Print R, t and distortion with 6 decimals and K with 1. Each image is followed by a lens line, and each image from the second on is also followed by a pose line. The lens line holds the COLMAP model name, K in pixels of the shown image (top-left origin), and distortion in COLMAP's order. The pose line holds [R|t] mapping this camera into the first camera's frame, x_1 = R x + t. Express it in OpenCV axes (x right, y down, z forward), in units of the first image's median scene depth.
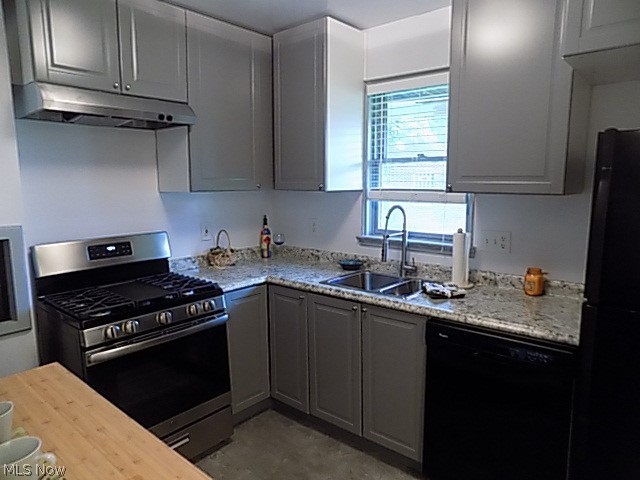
lens RADIAL K [[426.7, 0, 315.2], [0, 426.7, 236.0], [0, 0, 1]] dist [-0.059075, 0.052493]
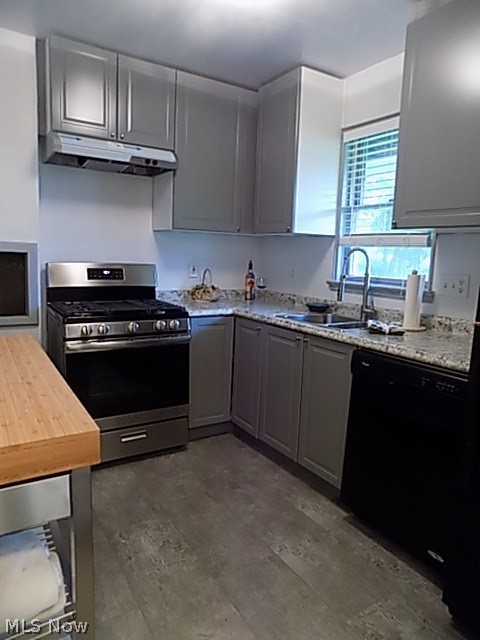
lens RADIAL K [[426.7, 0, 233.7], [0, 426.7, 309.9], [0, 0, 1]] dist [-0.059075, 0.052493]
pose [[0.953753, 0.080427, -0.289632, 0.227046], [-0.081276, 0.996650, 0.009114, 0.097210], [0.289394, 0.014847, 0.957095, -0.057498]]
